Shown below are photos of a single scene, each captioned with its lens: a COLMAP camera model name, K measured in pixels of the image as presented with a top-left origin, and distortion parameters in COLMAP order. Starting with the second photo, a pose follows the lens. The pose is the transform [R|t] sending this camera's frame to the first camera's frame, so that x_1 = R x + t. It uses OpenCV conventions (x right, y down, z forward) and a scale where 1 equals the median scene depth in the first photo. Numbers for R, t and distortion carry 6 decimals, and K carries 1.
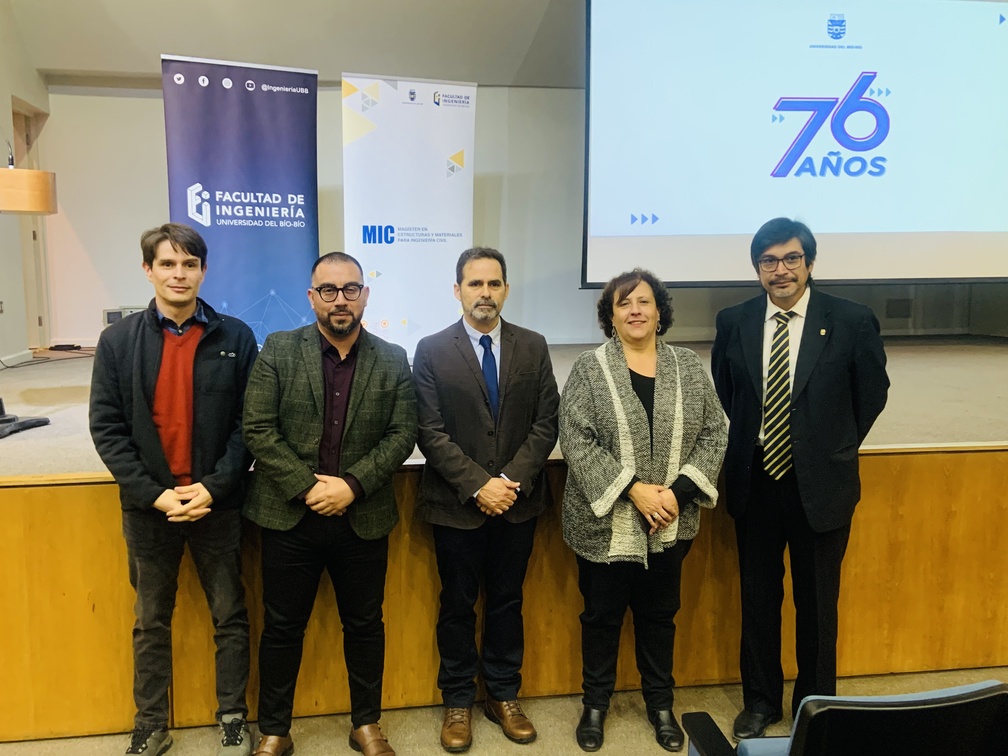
lens RADIAL K [[977.0, 0, 490.6], [0, 977.0, 372.5], [0, 0, 1]] dist [0.115667, 0.000000]
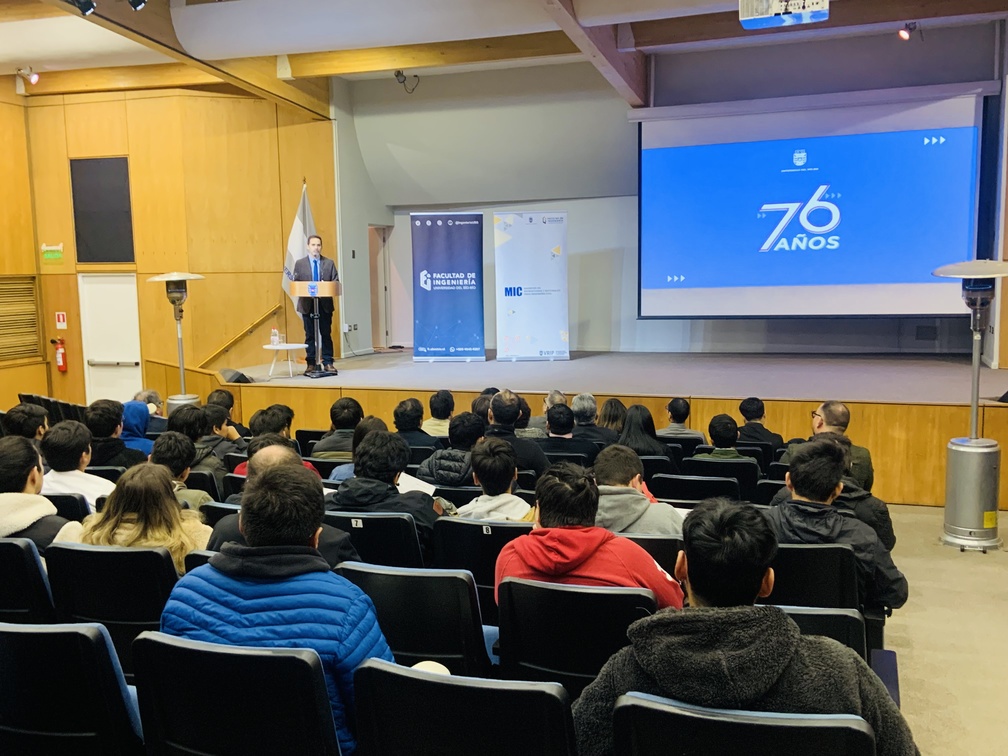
lens RADIAL K [[1023.0, 0, 483.7], [0, 1023.0, 386.2], [0, 0, 1]] dist [0.079394, 0.000000]
pose [[0.874744, 0.045238, -0.482470, 0.846679], [-0.040913, 0.998973, 0.019490, 0.008852], [0.482856, 0.002690, 0.875696, -0.824184]]
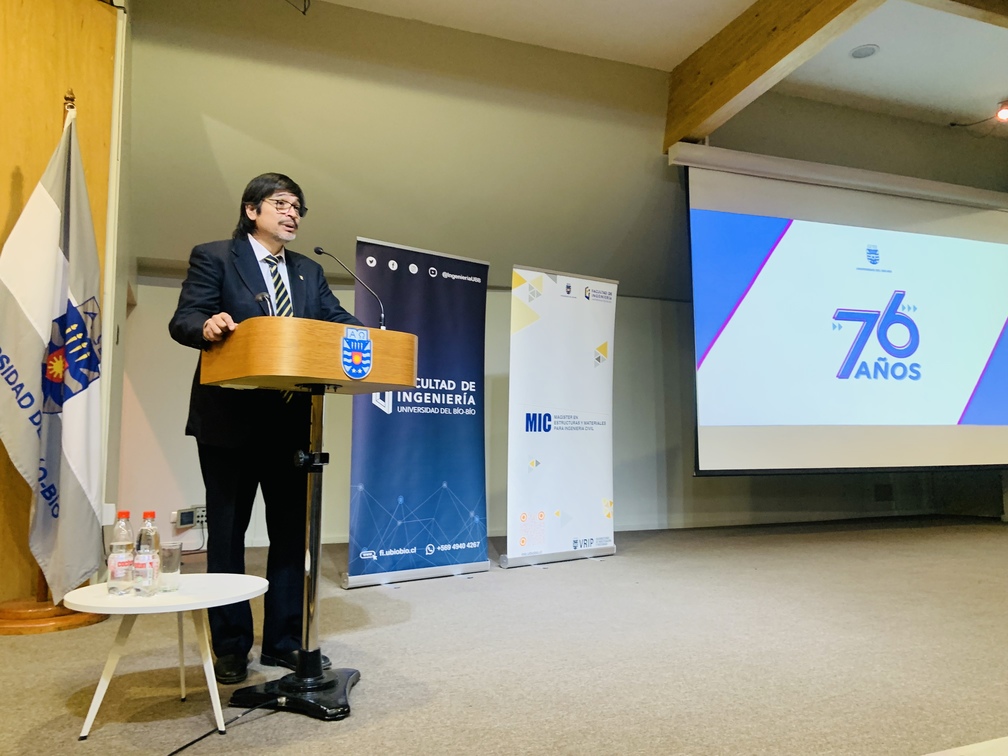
lens RADIAL K [[770.6, 0, 498.2], [0, 770.6, 367.5], [0, 0, 1]] dist [0.108939, -0.128513]
pose [[0.978831, 0.016592, 0.203996, -0.322460], [0.029081, 0.975321, -0.218867, -0.028629], [-0.202593, 0.220167, 0.954192, 0.274715]]
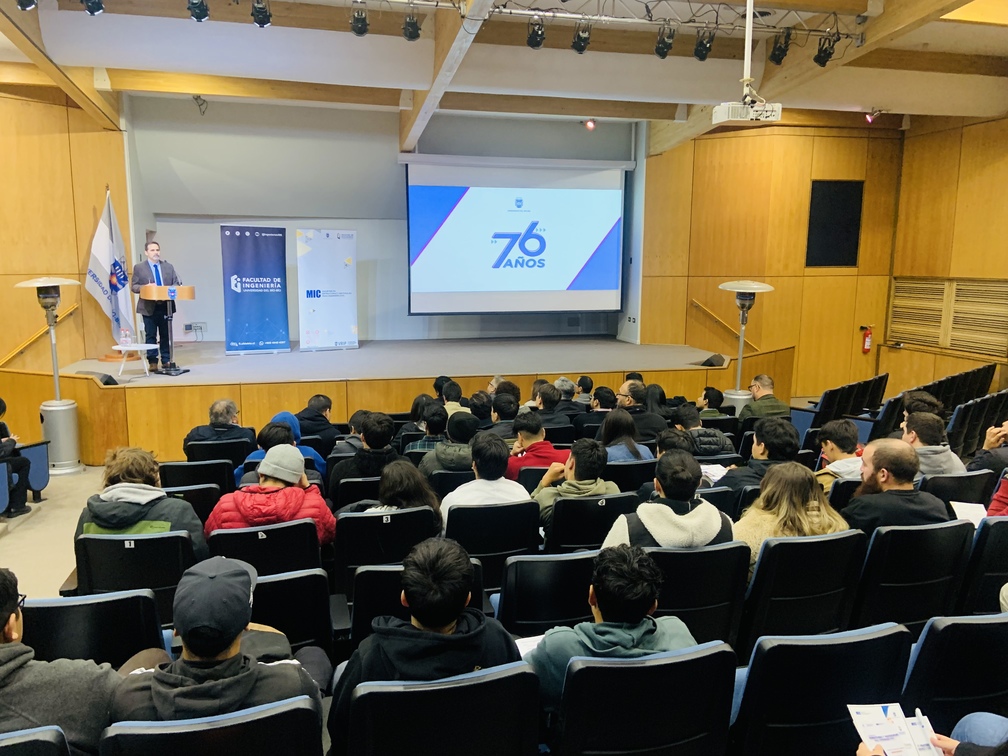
lens RADIAL K [[770.6, 0, 507.5], [0, 770.6, 372.1], [0, 0, 1]] dist [0.108939, -0.128513]
pose [[0.996952, -0.003415, 0.077947, 0.208988], [0.001228, 0.999605, 0.028092, -0.005844], [-0.078012, -0.027911, 0.996562, -0.918183]]
